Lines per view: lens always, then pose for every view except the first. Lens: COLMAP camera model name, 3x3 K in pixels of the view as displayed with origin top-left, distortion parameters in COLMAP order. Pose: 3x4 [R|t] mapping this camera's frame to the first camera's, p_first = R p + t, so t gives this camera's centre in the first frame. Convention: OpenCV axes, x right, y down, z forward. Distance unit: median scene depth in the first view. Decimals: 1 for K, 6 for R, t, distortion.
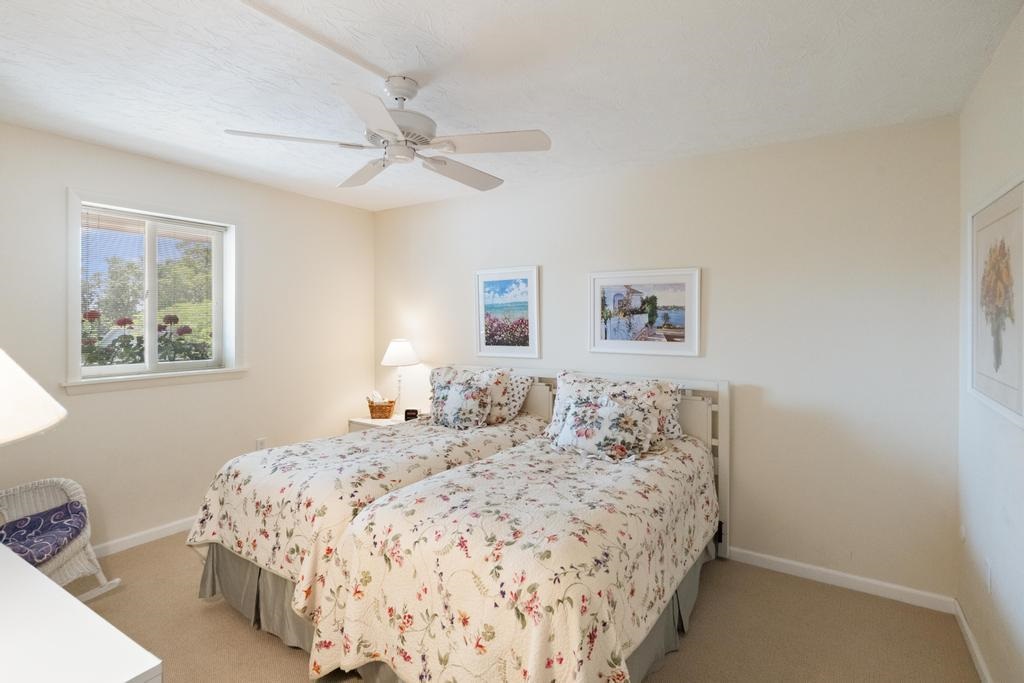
lens RADIAL K [[516.4, 0, 513.2], [0, 516.4, 304.1], [0, 0, 1]] dist [-0.004883, -0.000633]
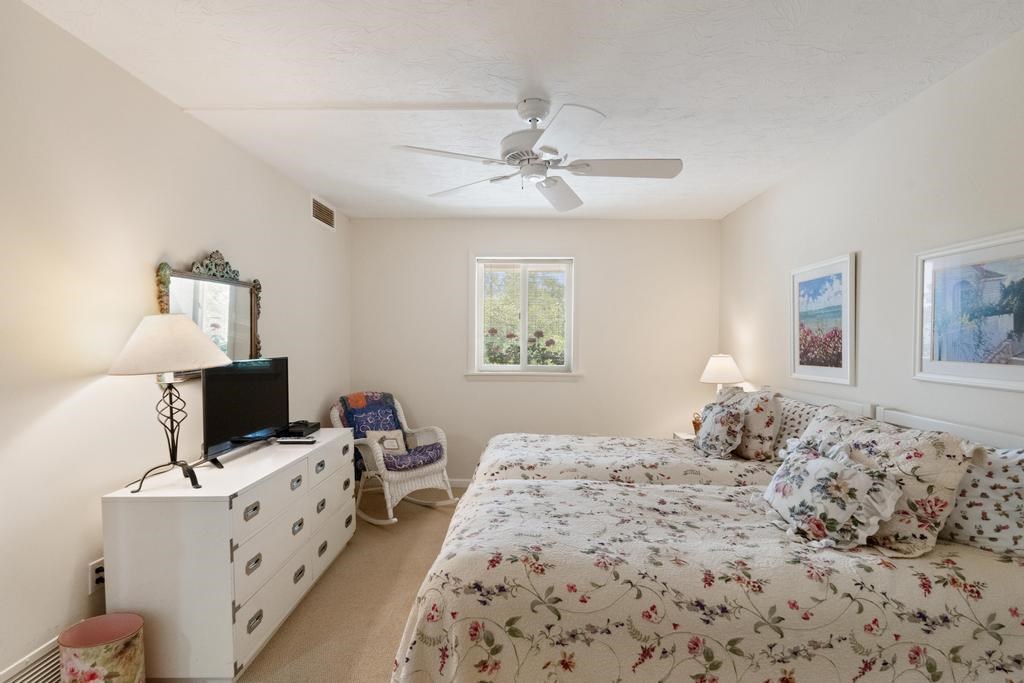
lens RADIAL K [[492.3, 0, 509.7], [0, 492.3, 345.6], [0, 0, 1]] dist [-0.001681, 0.000179]
pose [[0.501065, 0.010482, -0.865346, 0.437741], [0.021290, 0.999475, 0.024434, 0.027941], [0.865148, -0.030666, 0.500579, 0.297802]]
